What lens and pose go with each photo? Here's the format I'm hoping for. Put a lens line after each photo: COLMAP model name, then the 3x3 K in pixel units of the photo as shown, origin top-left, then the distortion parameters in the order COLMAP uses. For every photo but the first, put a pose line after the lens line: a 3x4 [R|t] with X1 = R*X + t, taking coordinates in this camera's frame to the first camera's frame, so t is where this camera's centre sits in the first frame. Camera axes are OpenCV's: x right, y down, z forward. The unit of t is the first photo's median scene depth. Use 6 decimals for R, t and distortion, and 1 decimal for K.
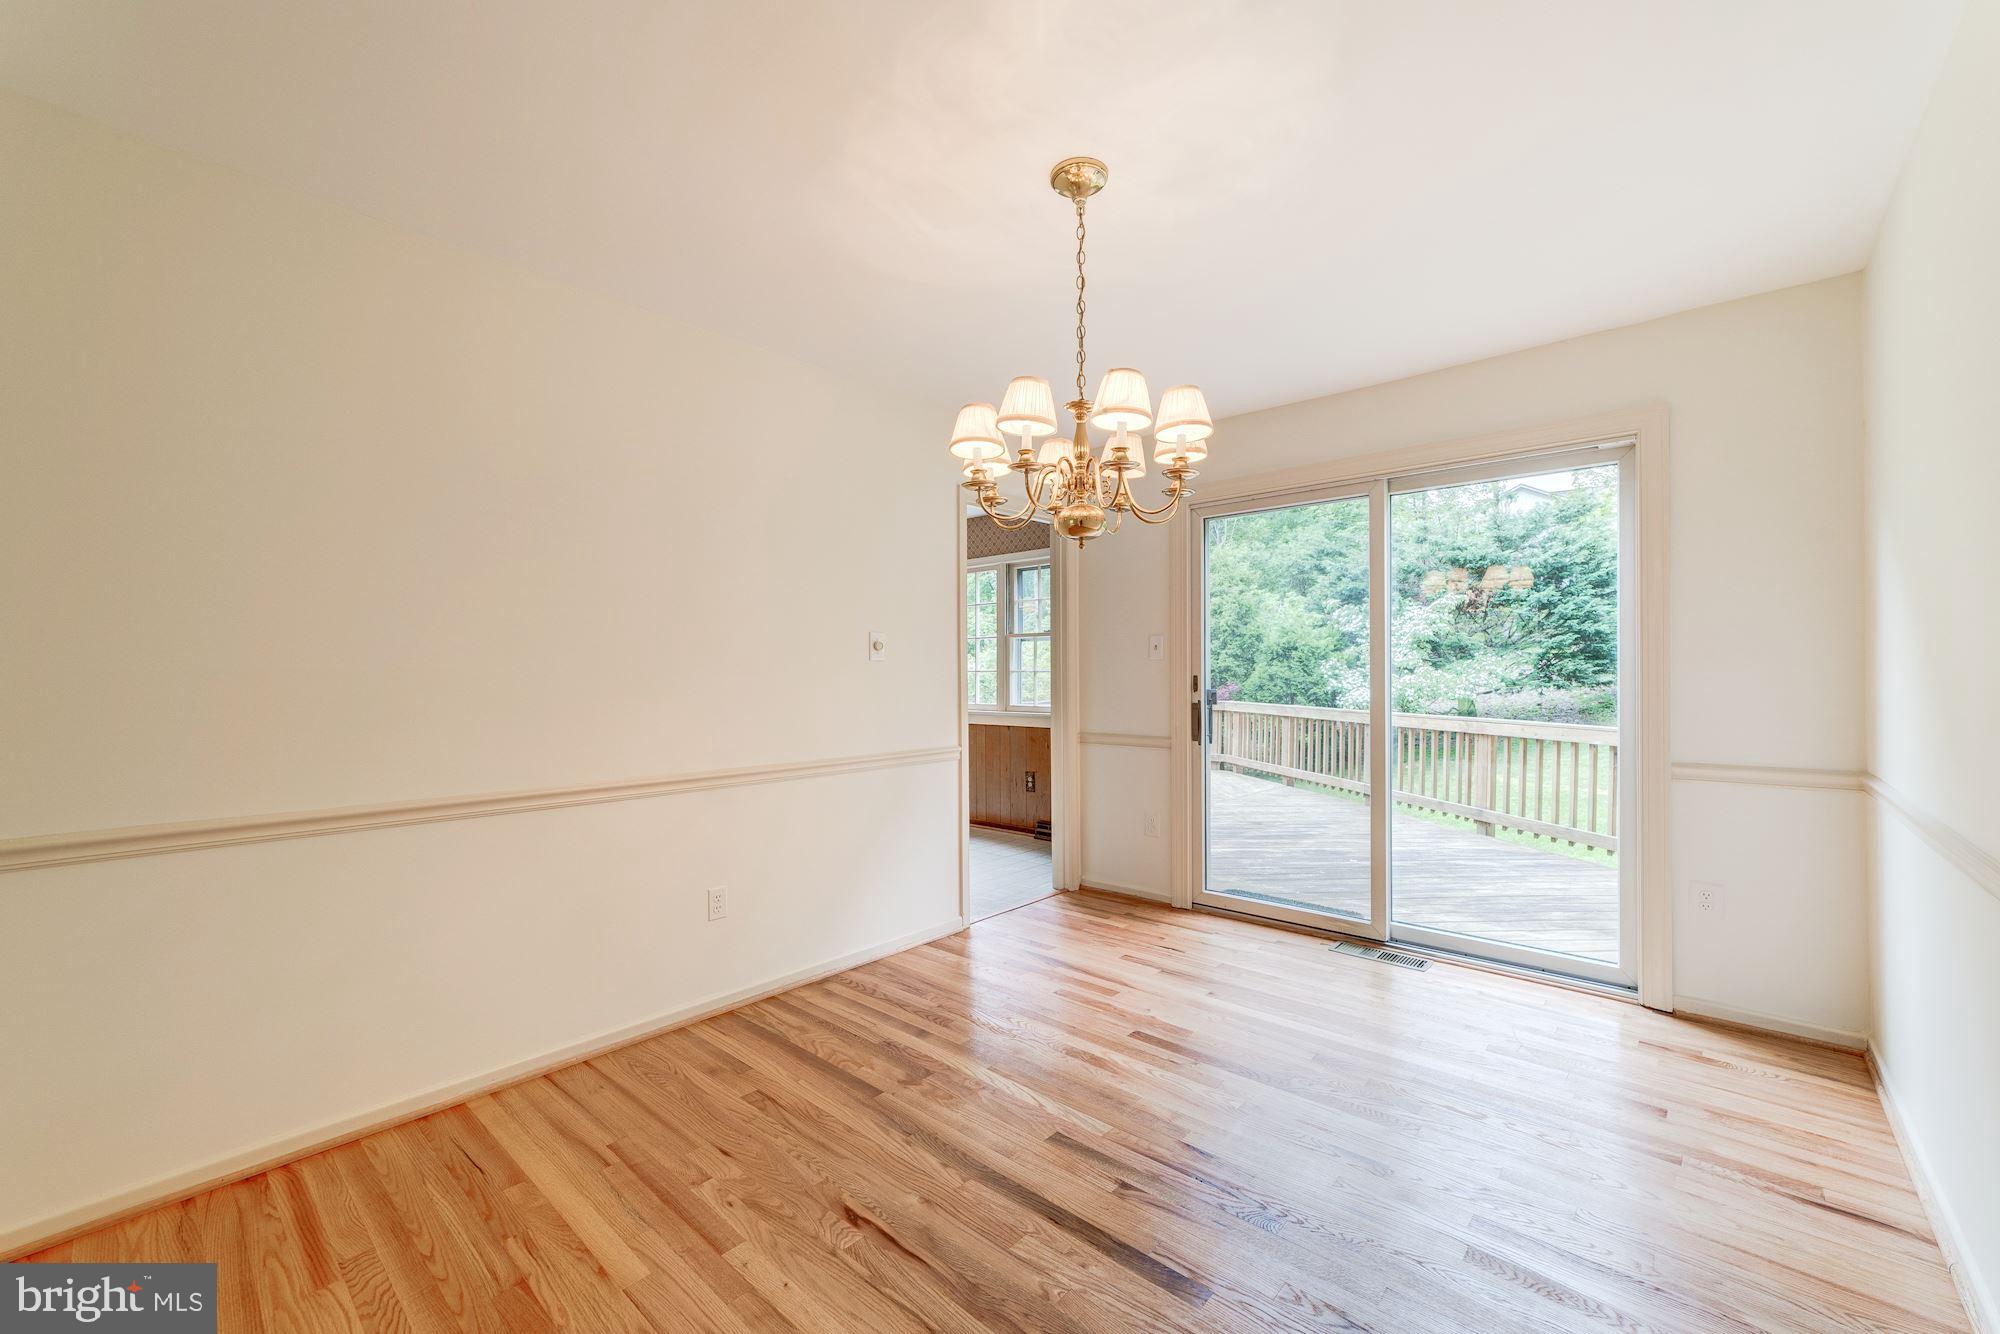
lens RADIAL K [[792.2, 0, 1016.8], [0, 792.2, 679.6], [0, 0, 1]] dist [-0.008327, 0.006015]
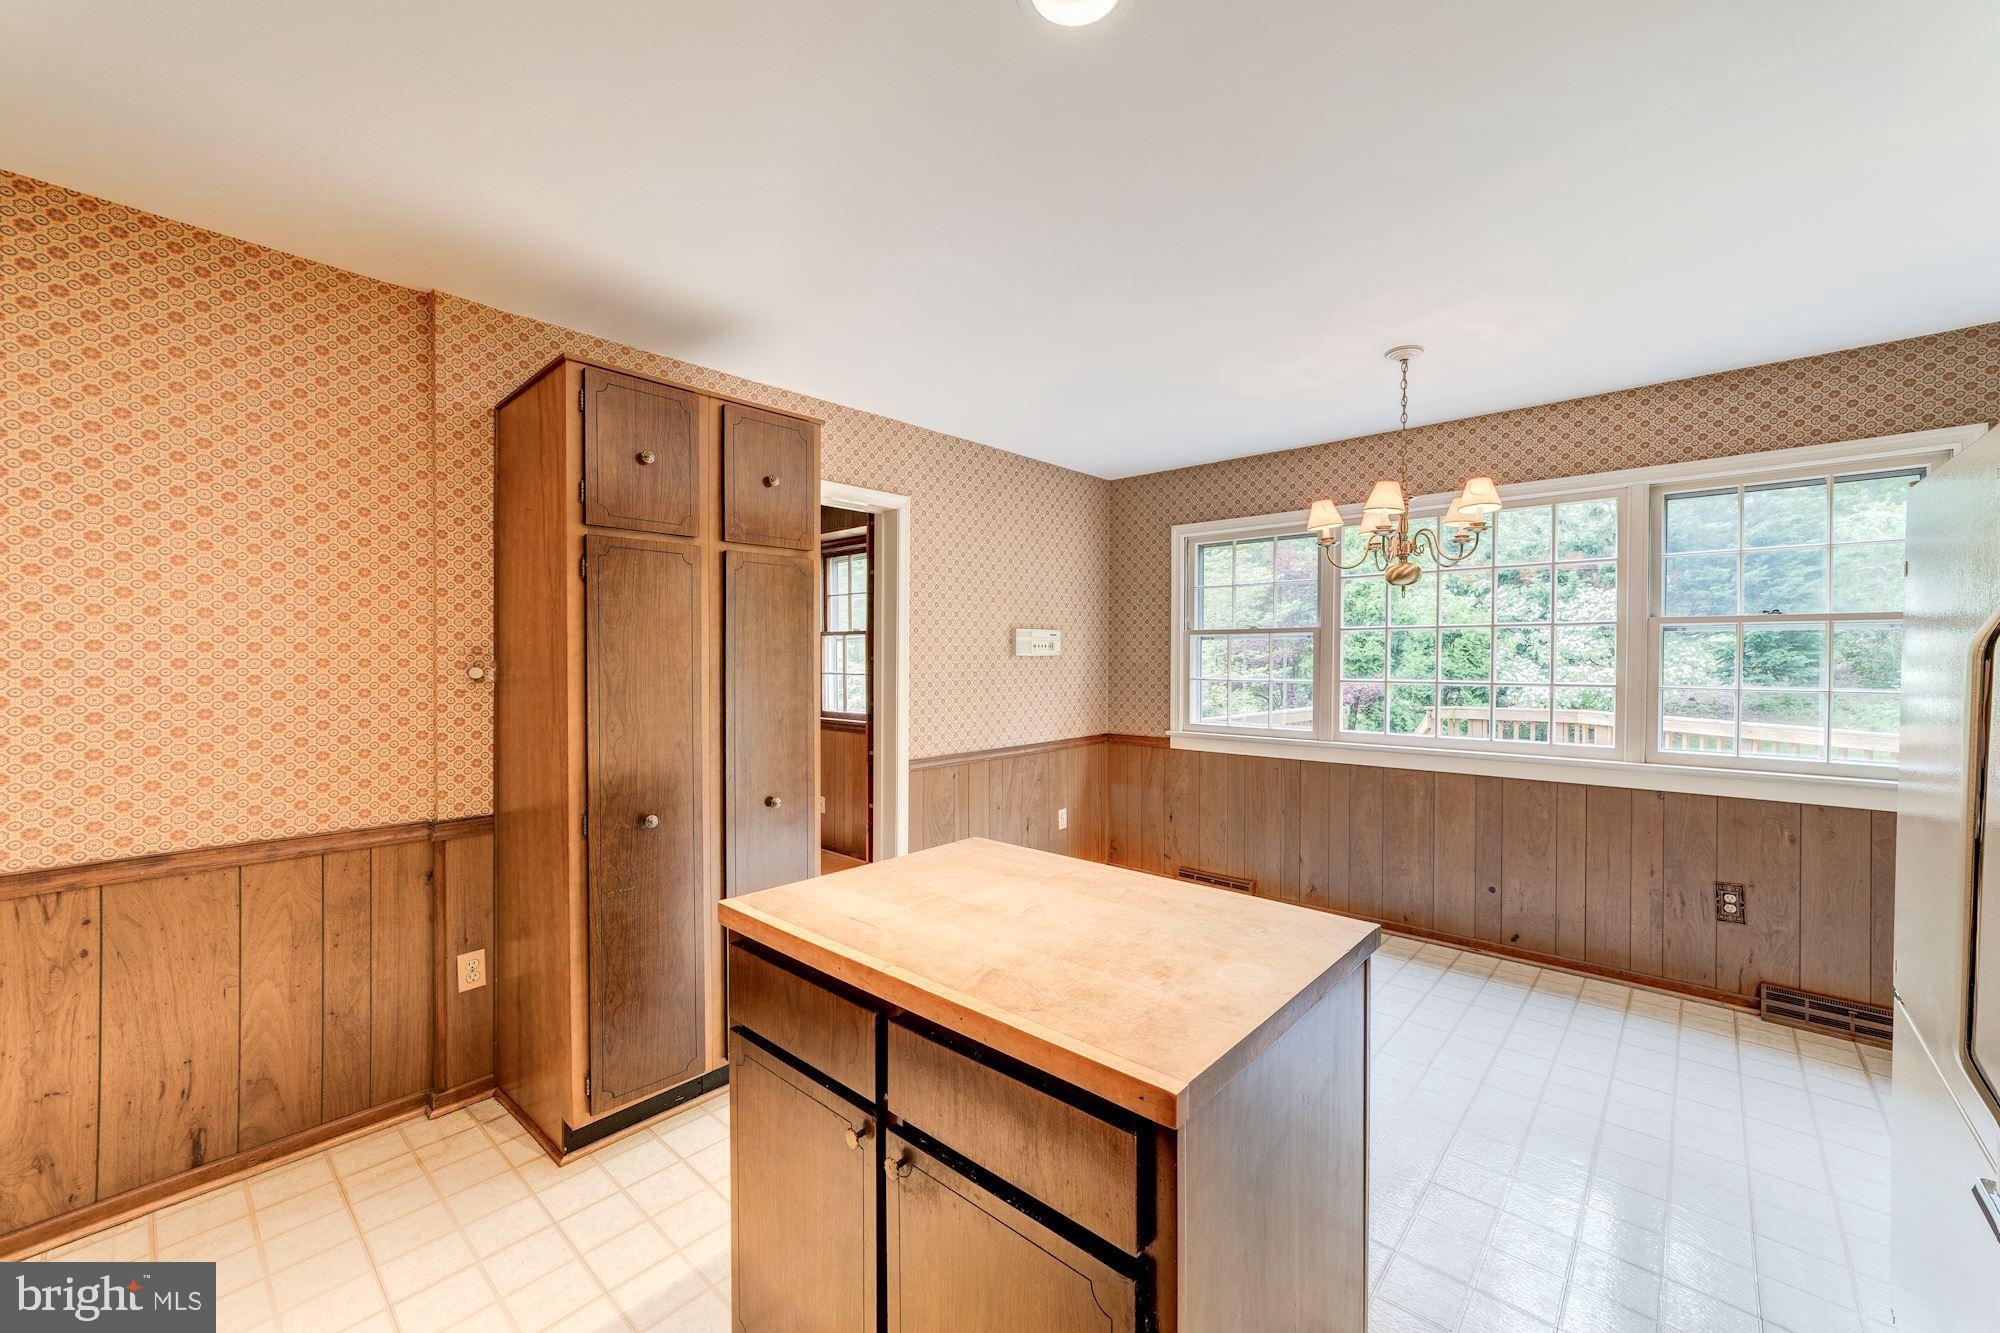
lens RADIAL K [[792.2, 0, 1030.5], [0, 792.2, 670.5], [0, 0, 1]] dist [-0.008327, 0.006015]
pose [[0.999908, 0.003979, 0.012957, -0.135384], [-0.004099, 0.999948, 0.009296, -0.007620], [-0.012920, -0.009348, 0.999873, 0.147955]]
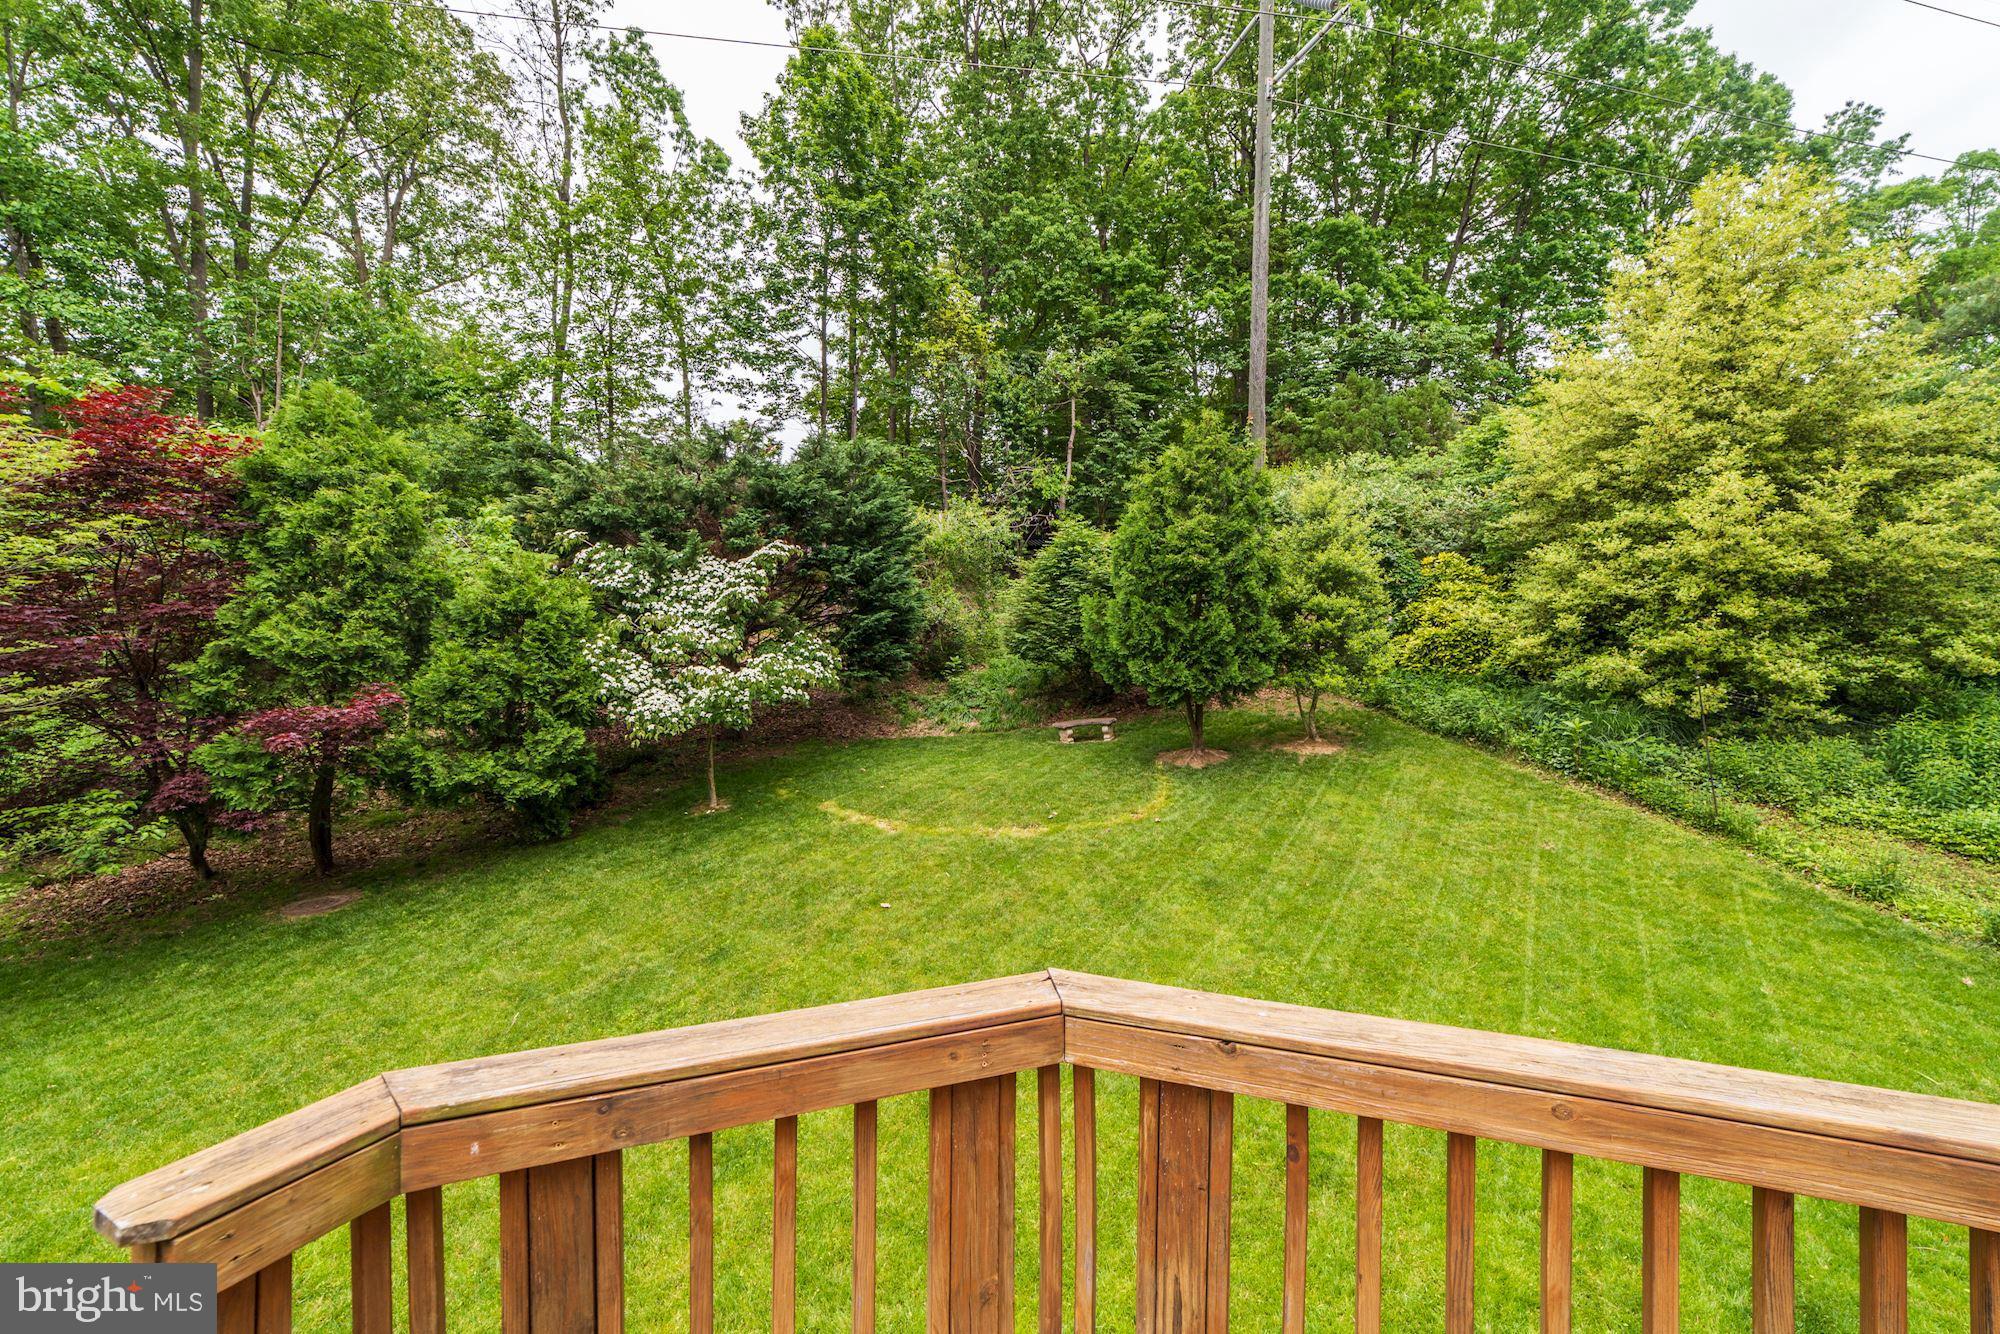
lens RADIAL K [[792.2, 0, 981.3], [0, 792.2, 654.1], [0, 0, 1]] dist [-0.008327, 0.006015]
pose [[0.521378, -0.000861, 0.853325, 0.074542], [-0.012127, 0.999891, 0.008419, -0.022772], [-0.853240, -0.014738, 0.521311, 0.518212]]
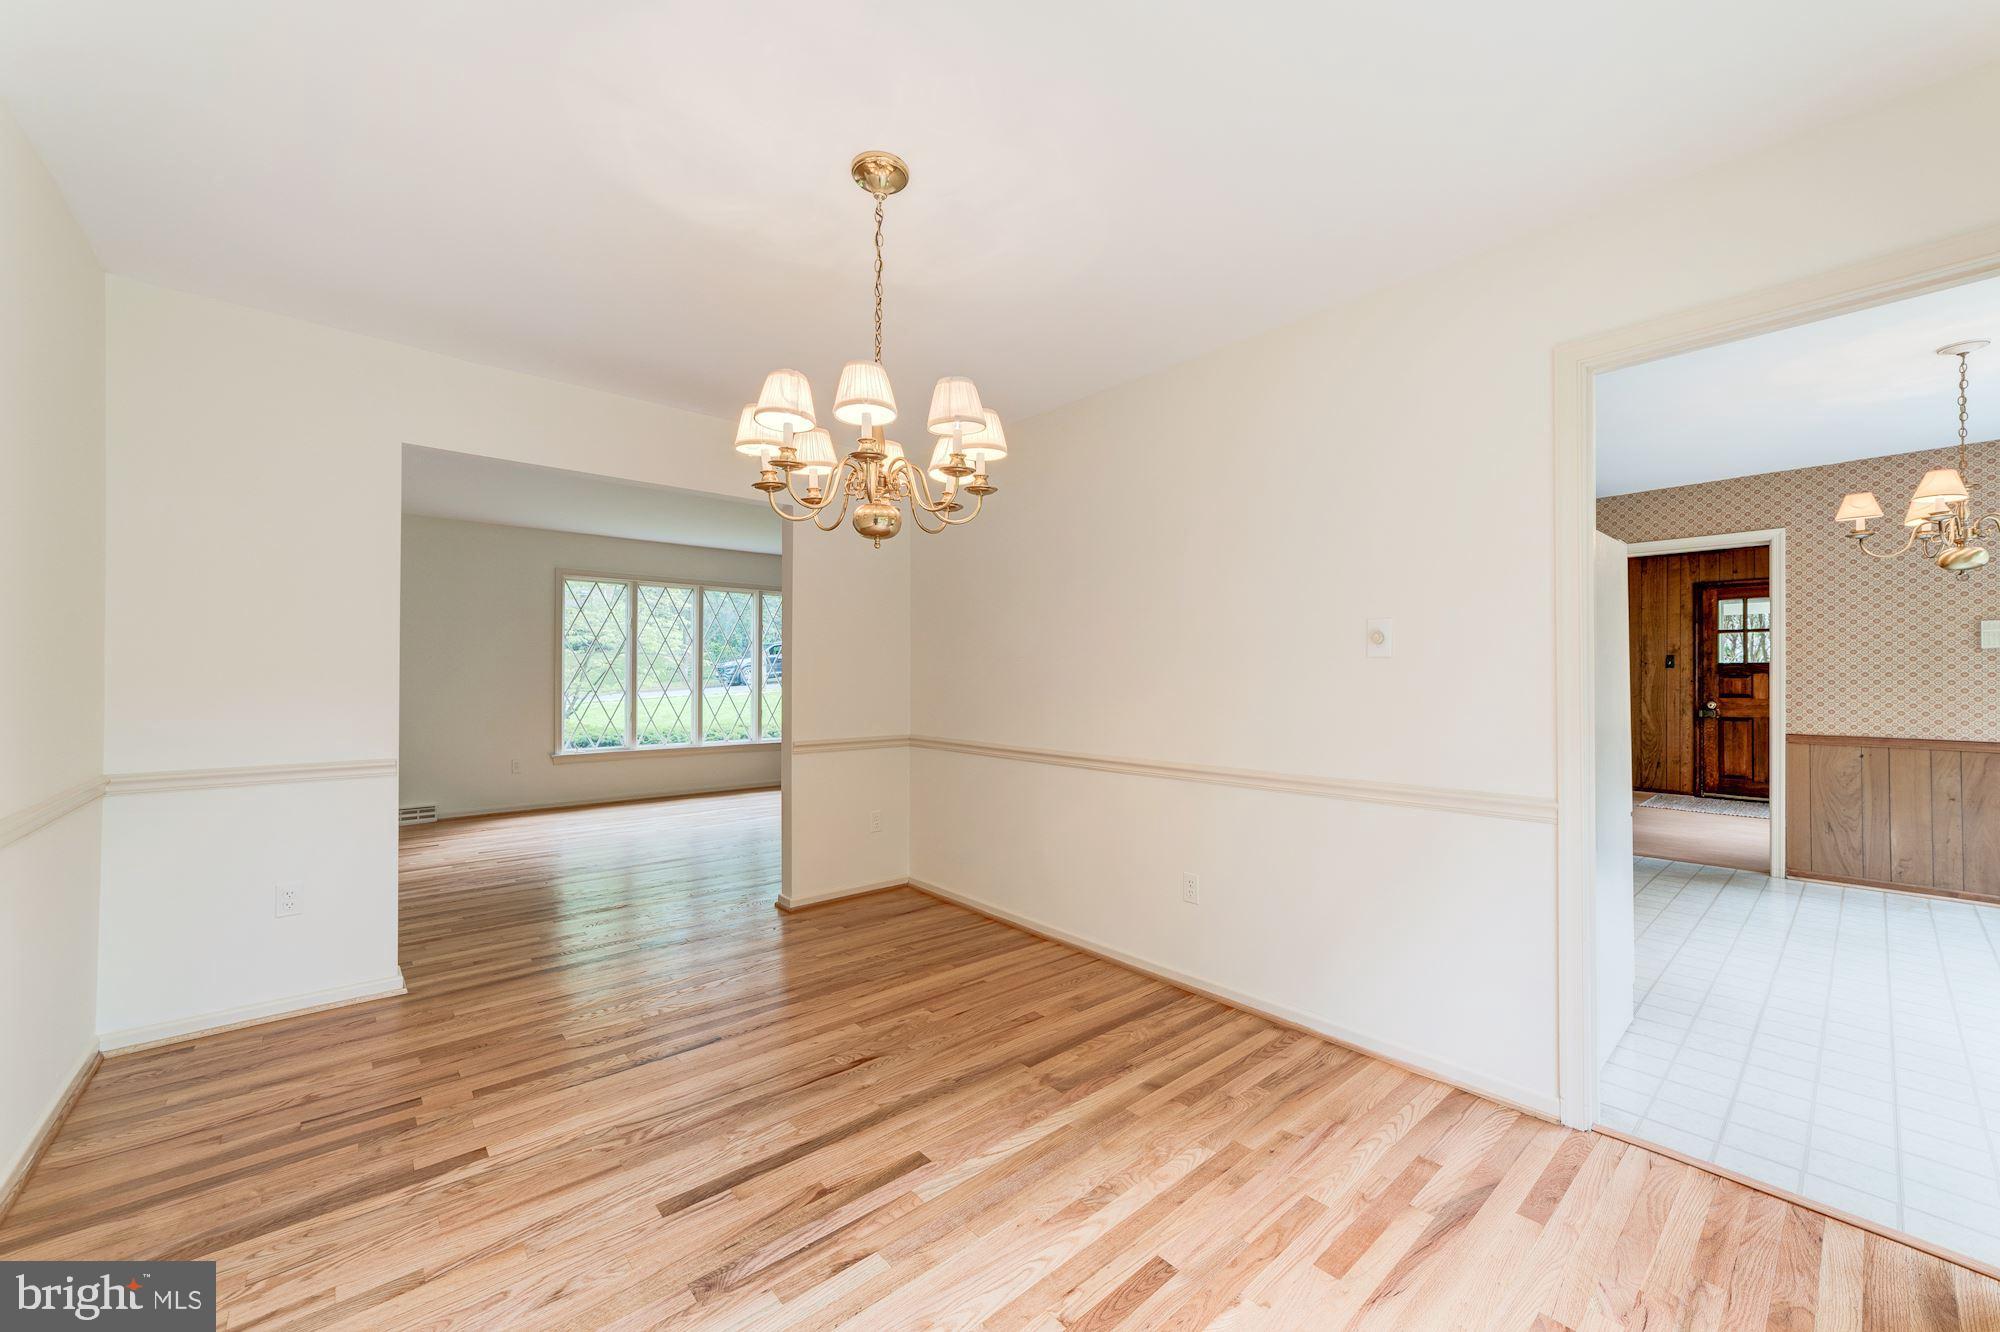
lens RADIAL K [[792.2, 0, 1011.4], [0, 792.2, 660.7], [0, 0, 1]] dist [-0.008327, 0.006015]
pose [[-0.124307, -0.009790, -0.992195, 0.107342], [-0.010485, 0.999908, -0.008552, -0.001793], [0.992188, 0.009341, -0.124398, 0.132381]]
